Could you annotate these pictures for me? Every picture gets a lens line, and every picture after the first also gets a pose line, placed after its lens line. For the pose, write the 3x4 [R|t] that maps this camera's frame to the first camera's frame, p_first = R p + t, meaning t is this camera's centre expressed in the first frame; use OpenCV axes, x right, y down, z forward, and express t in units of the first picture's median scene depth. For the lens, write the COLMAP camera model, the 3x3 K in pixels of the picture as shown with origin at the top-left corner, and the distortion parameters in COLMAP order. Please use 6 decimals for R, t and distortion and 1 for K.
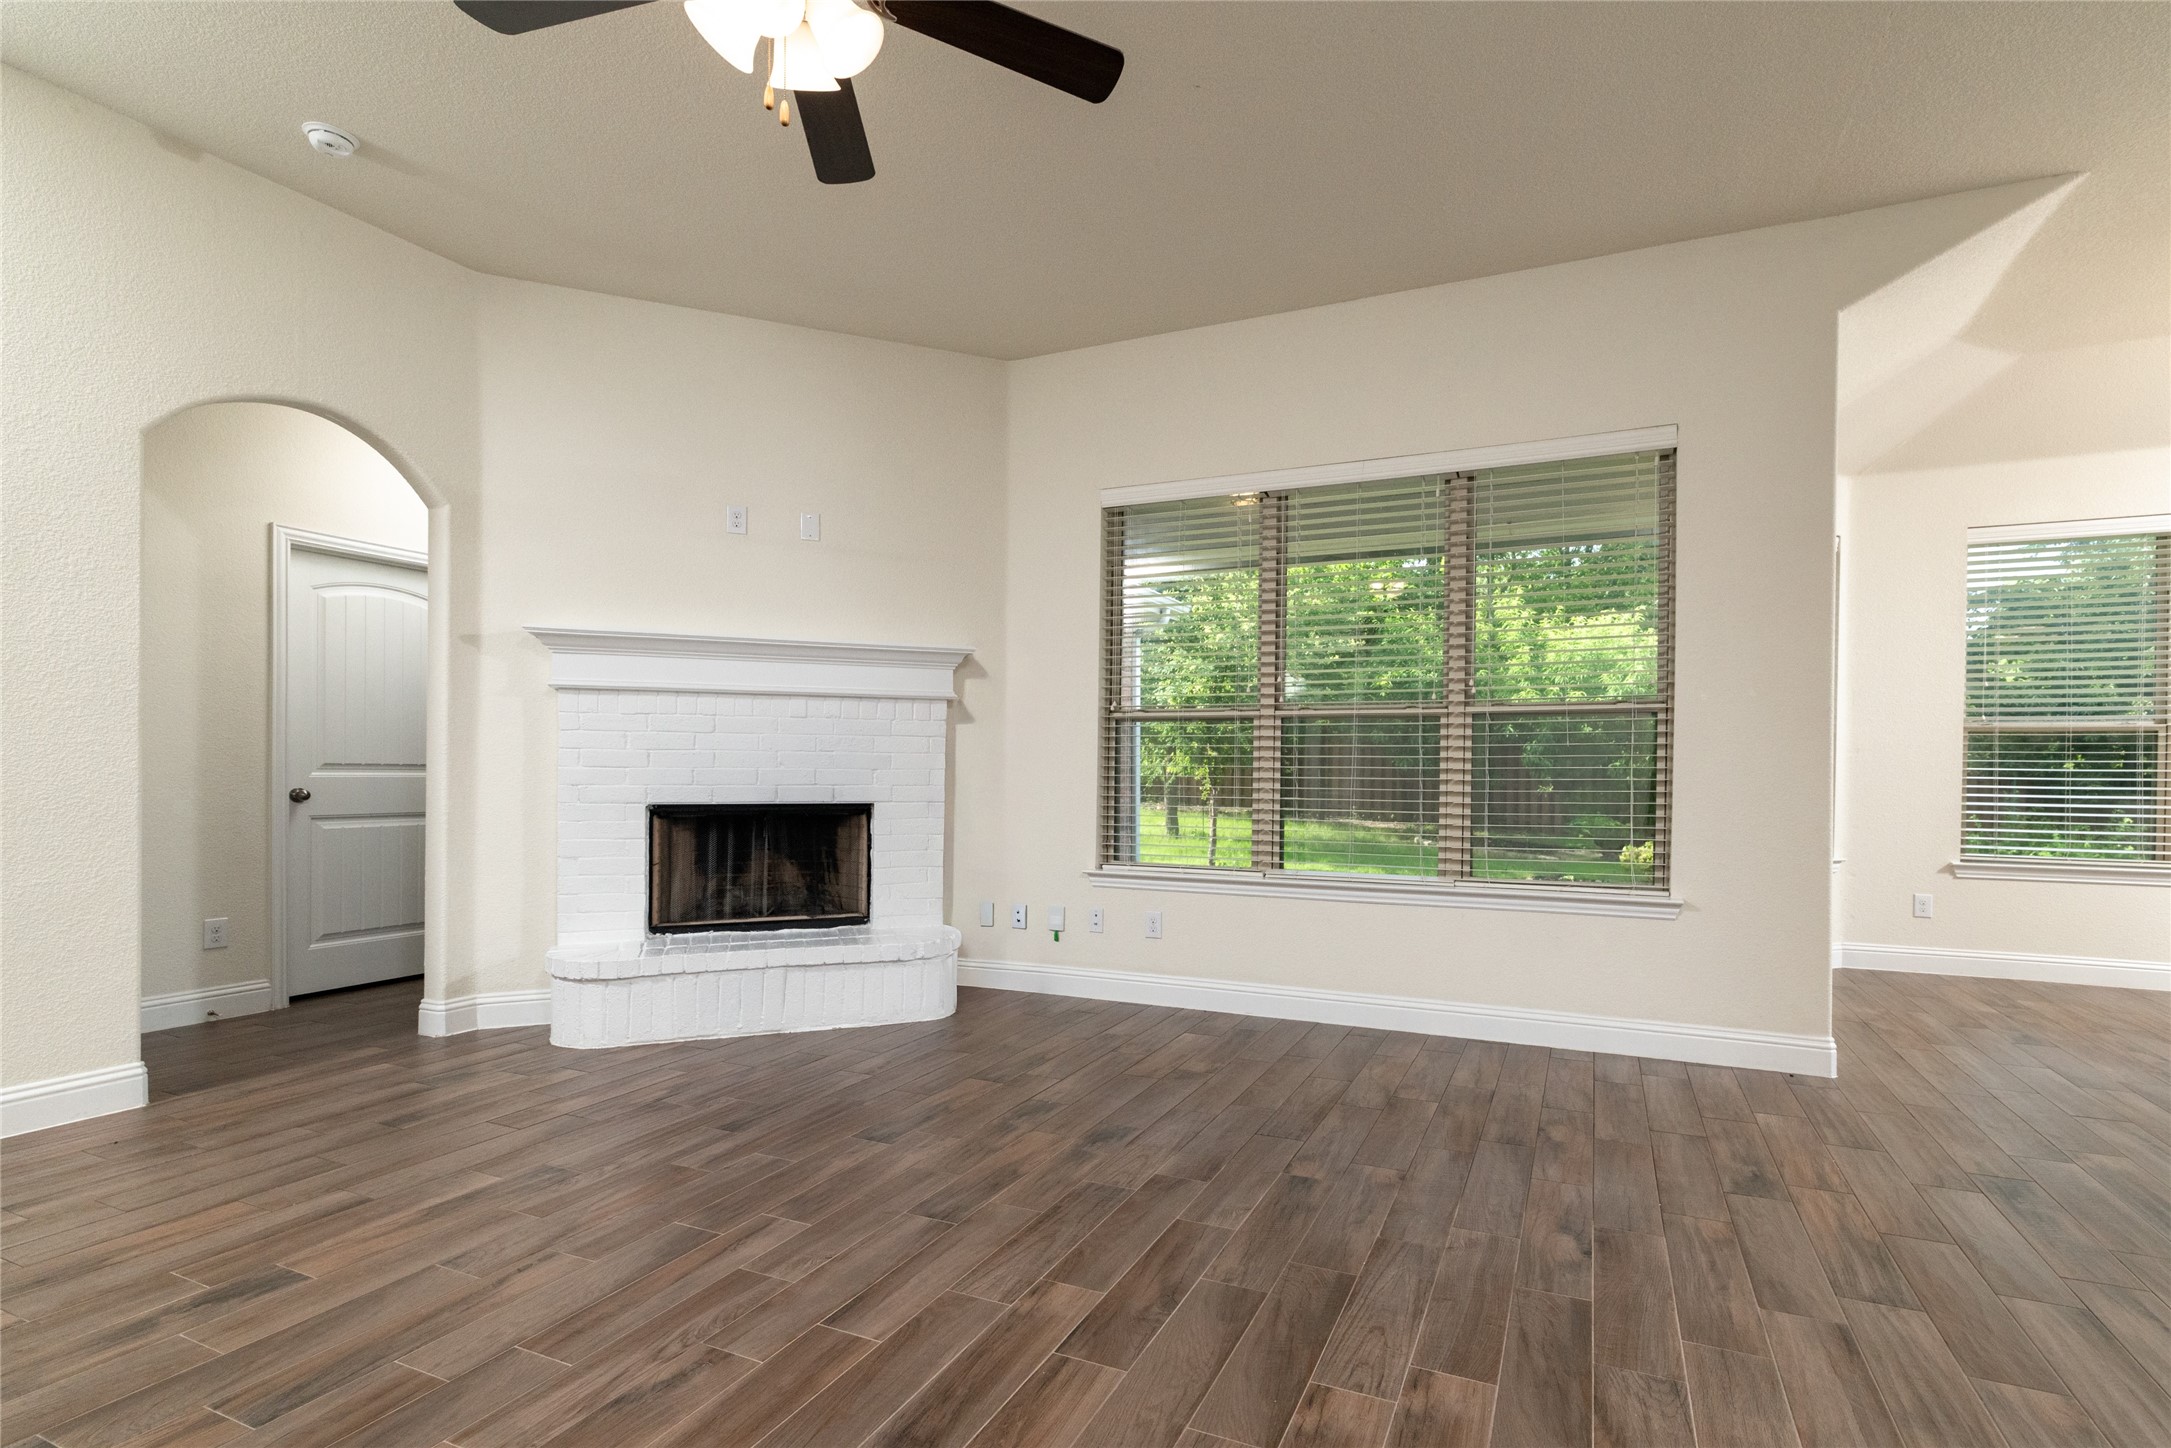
lens RADIAL K [[1006.0, 0, 1158.8], [0, 1006.0, 775.4], [0, 0, 1]] dist [-0.003698, 0.000176]
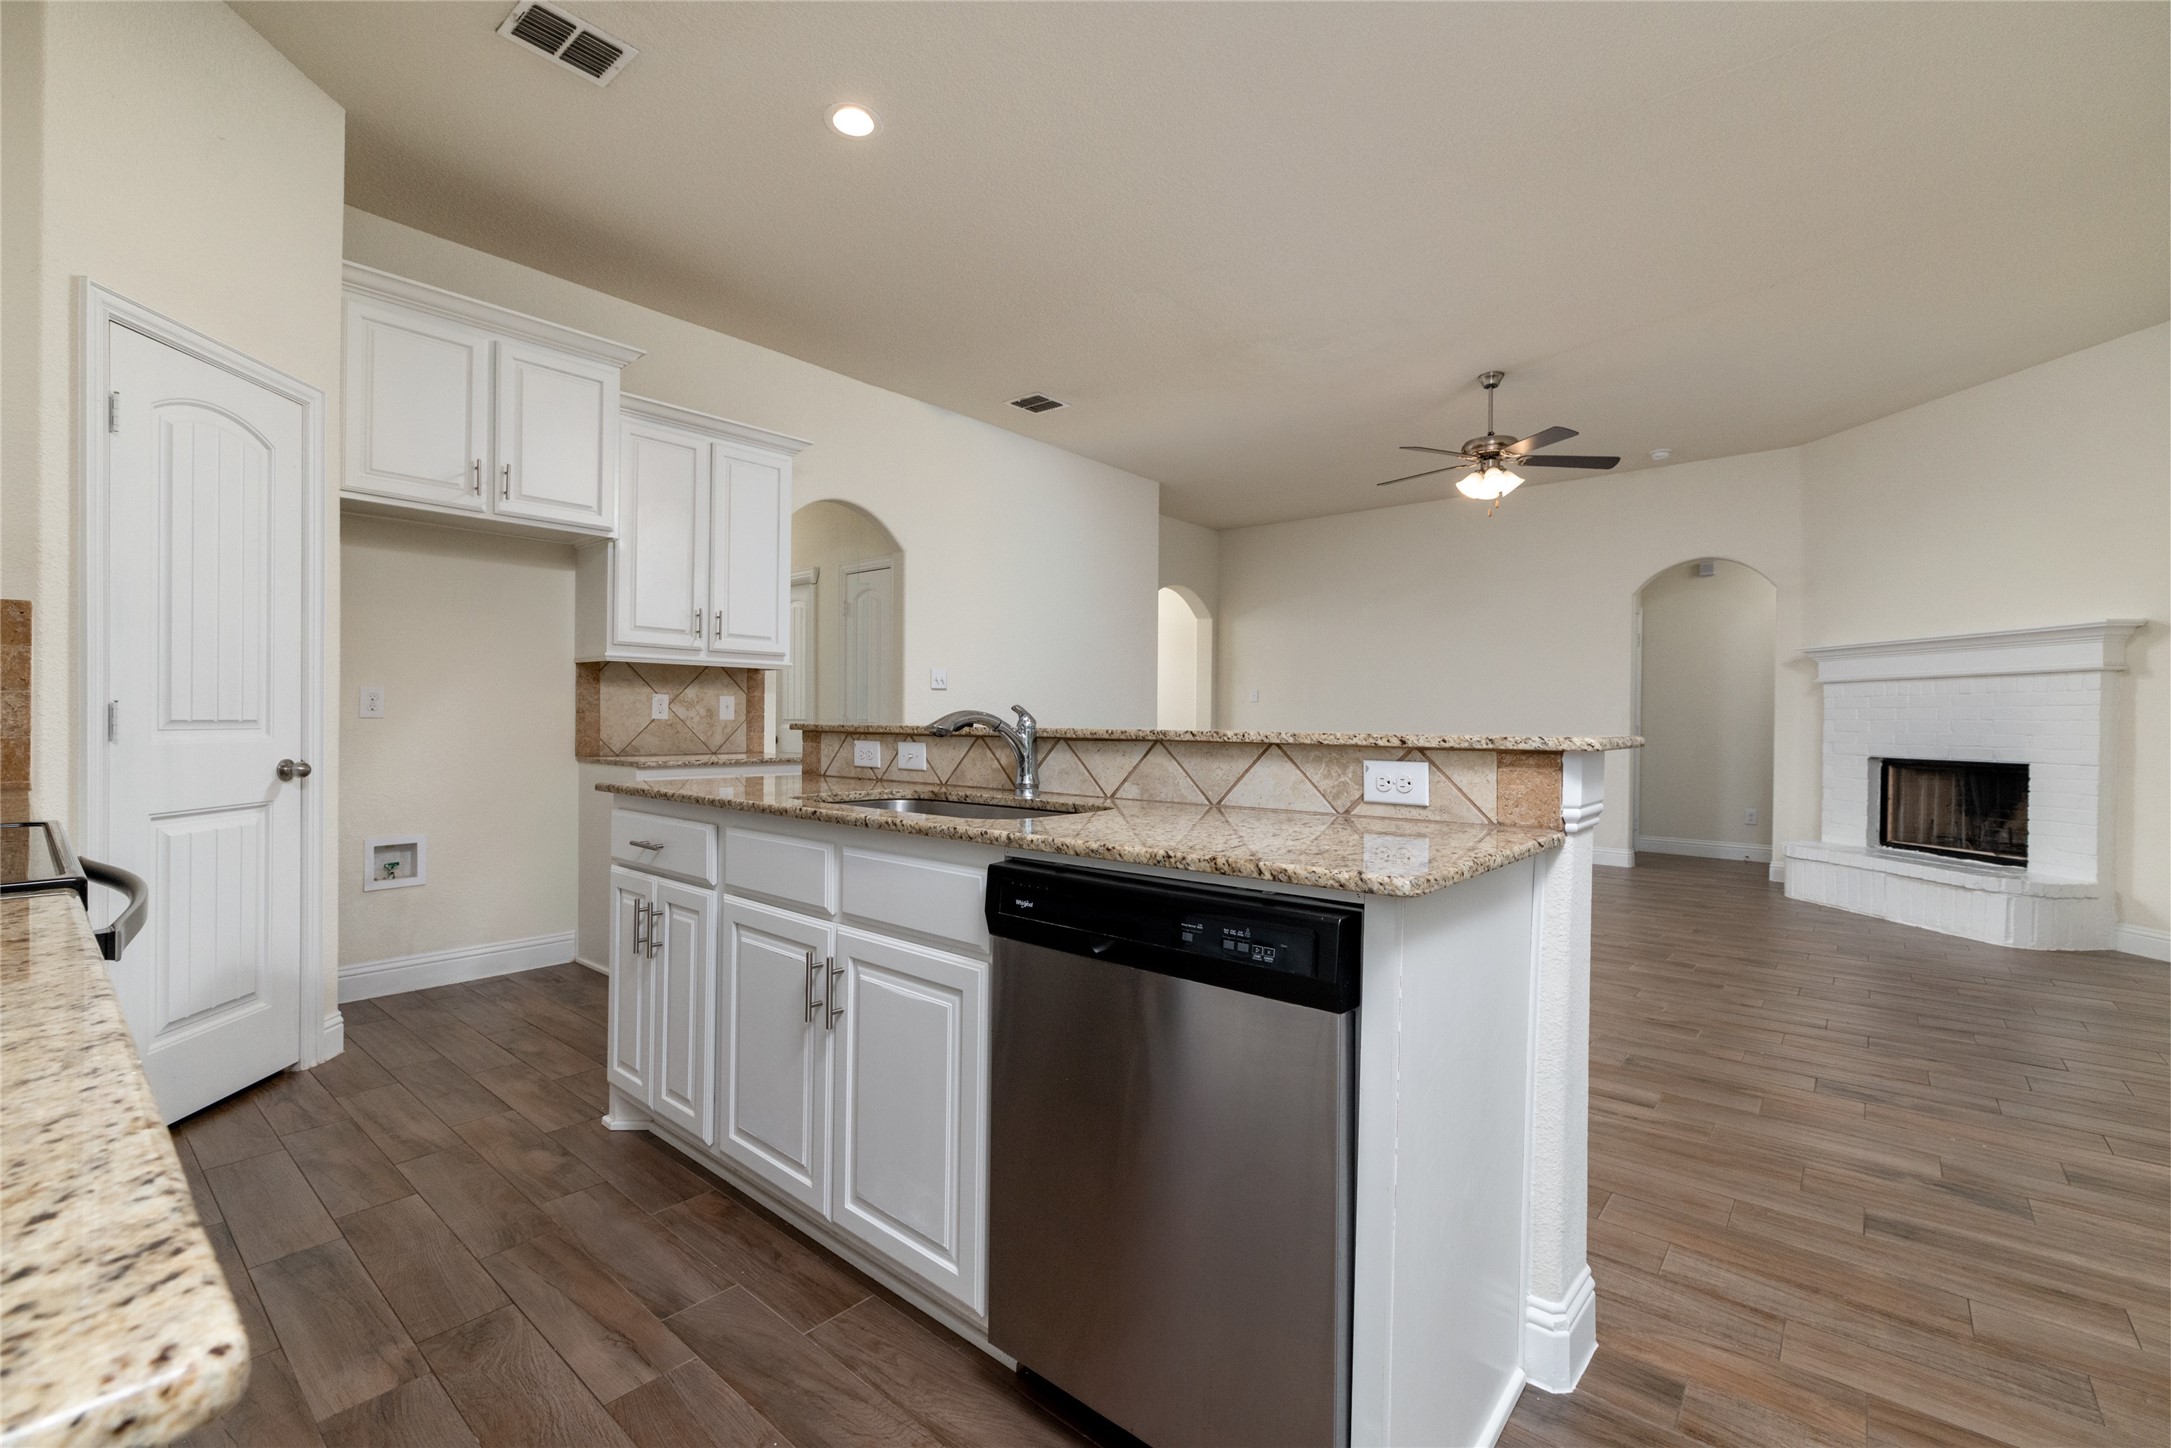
lens RADIAL K [[929.6, 0, 1076.0], [0, 929.6, 716.7], [0, 0, 1]] dist [-0.001892, 0.001222]
pose [[-0.299347, -0.013886, -0.954043, 1.824258], [-0.018879, 0.999785, -0.008628, 0.005999], [0.953957, 0.015429, -0.299545, 0.455128]]
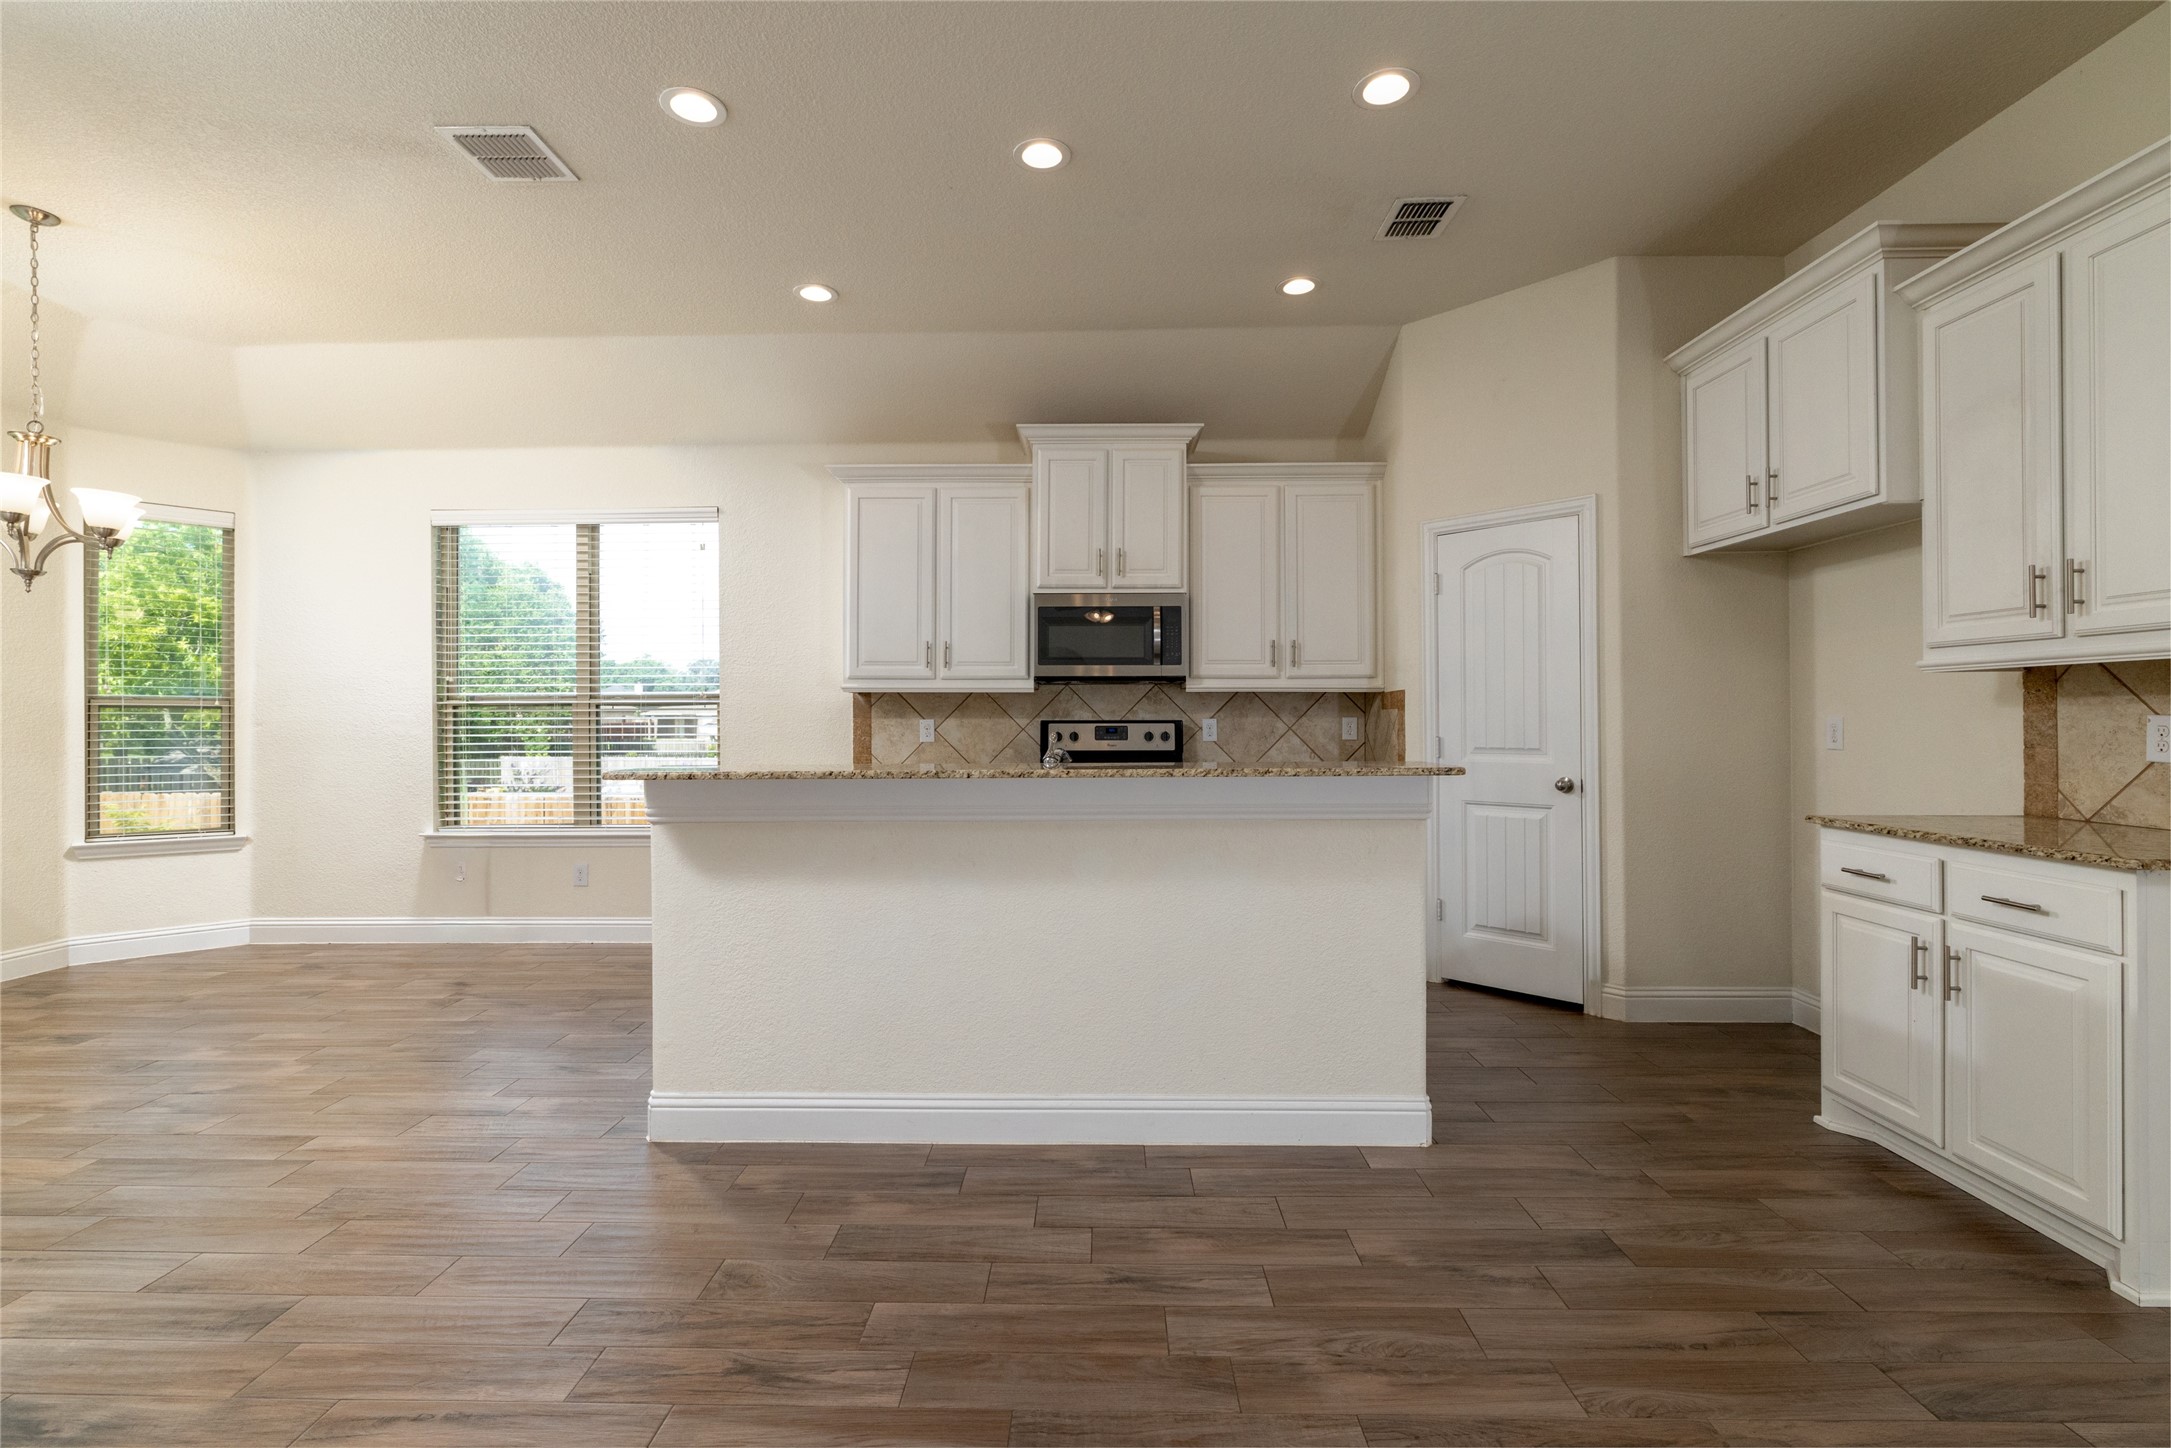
lens RADIAL K [[968.2, 0, 1083.1], [0, 968.2, 722.4], [0, 0, 1]] dist [-0.004586, 0.002265]
pose [[-0.378476, -0.008760, 0.925570, -0.002993], [0.009821, 0.999861, 0.013479, -0.050941], [-0.925559, 0.014191, -0.378337, 0.557825]]
